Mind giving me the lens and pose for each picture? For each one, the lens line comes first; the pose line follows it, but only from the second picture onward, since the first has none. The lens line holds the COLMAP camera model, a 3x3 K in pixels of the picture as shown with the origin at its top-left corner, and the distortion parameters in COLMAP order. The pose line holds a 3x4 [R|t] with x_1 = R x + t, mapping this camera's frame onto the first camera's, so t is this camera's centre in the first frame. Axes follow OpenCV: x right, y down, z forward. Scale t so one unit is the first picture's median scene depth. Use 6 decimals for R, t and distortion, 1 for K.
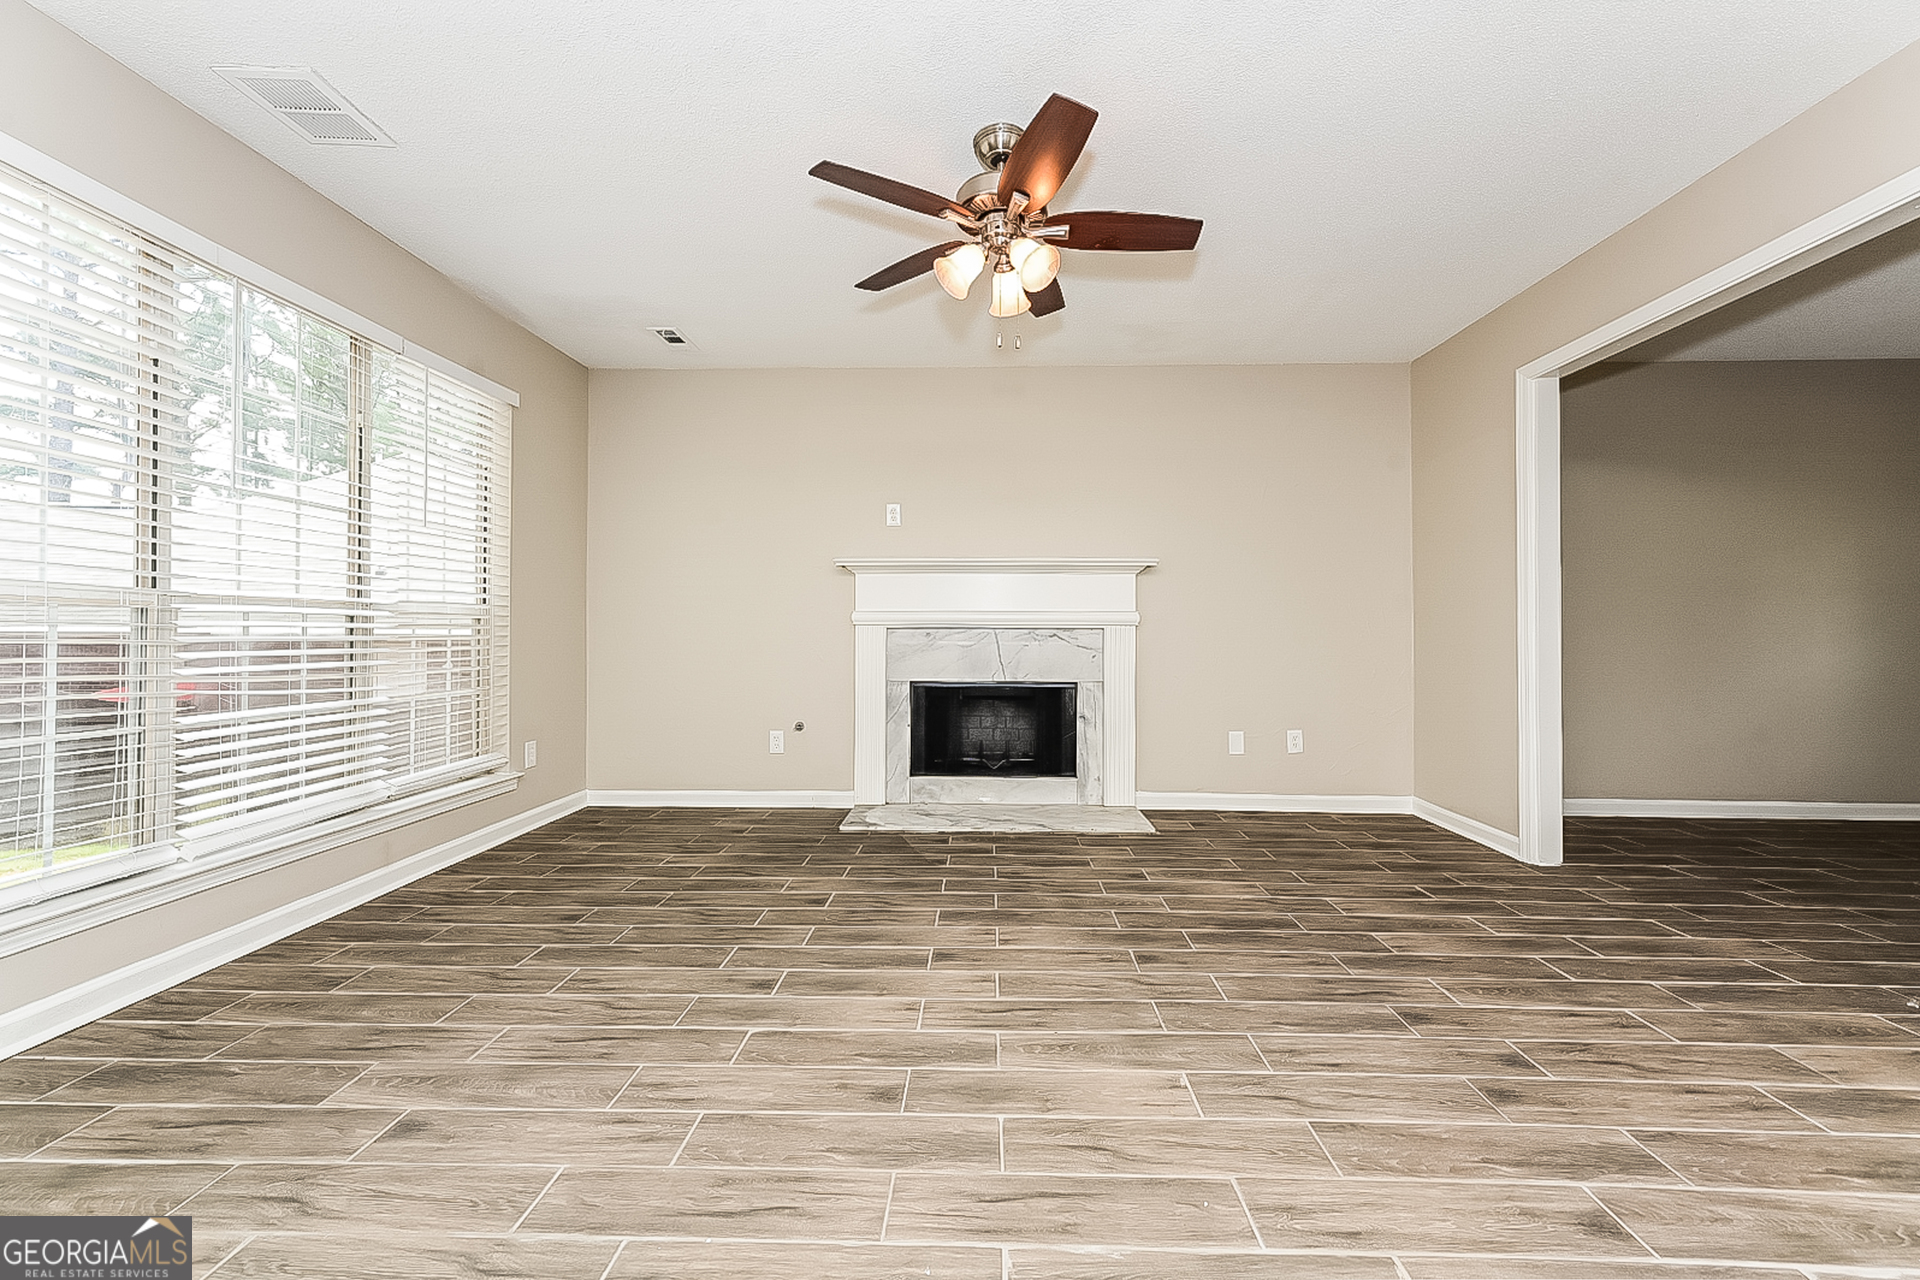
lens RADIAL K [[754.7, 0, 971.4], [0, 754.7, 636.2], [0, 0, 1]] dist [0.002212, 0.000207]
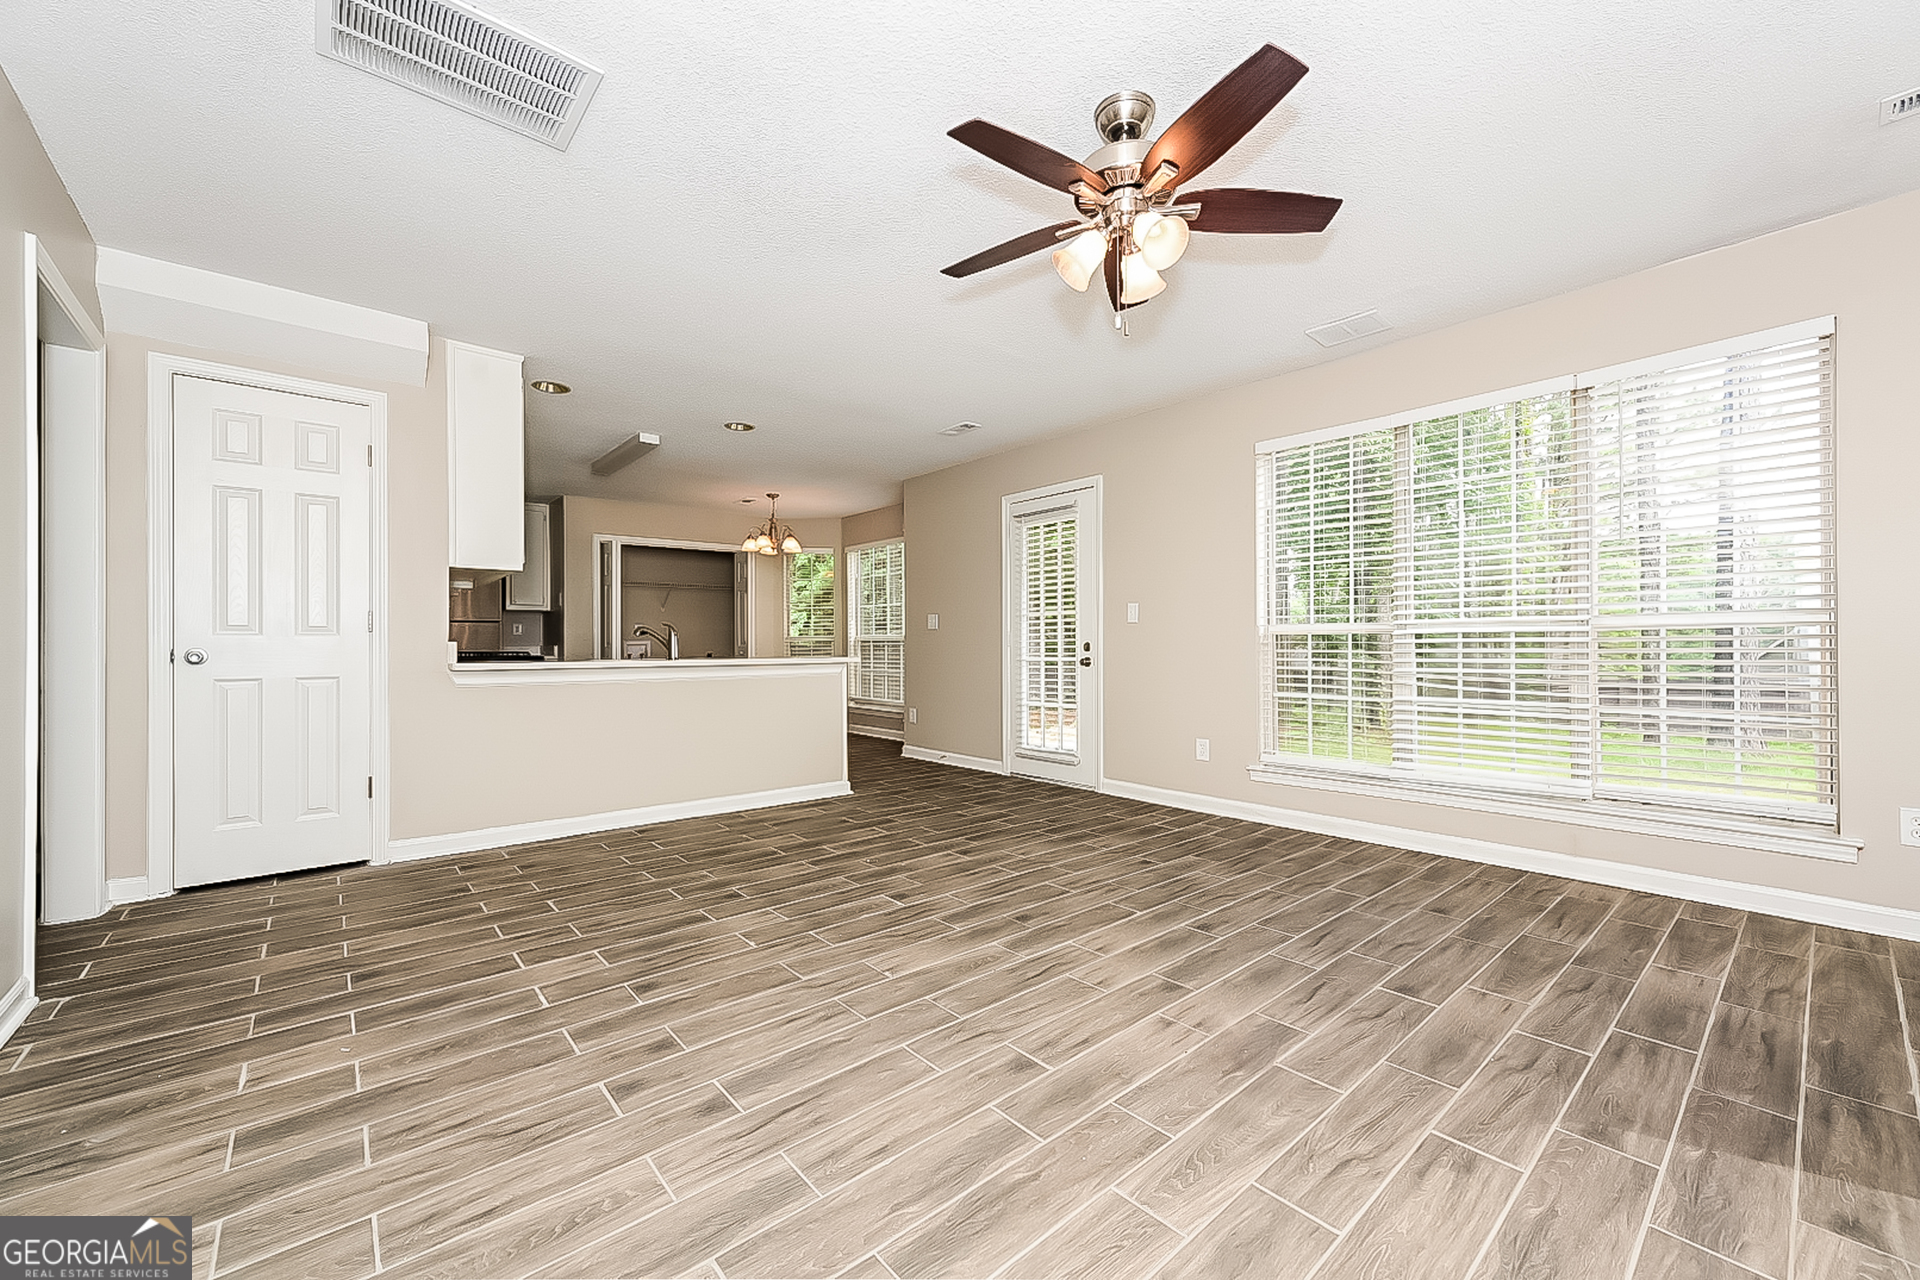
lens RADIAL K [[754.7, 0, 962.0], [0, 754.7, 643.2], [0, 0, 1]] dist [0.002212, 0.000207]
pose [[-0.741834, -0.001300, -0.670583, 0.799785], [0.002065, 0.999989, -0.004222, -0.007056], [0.670581, -0.004517, -0.741823, 1.531461]]
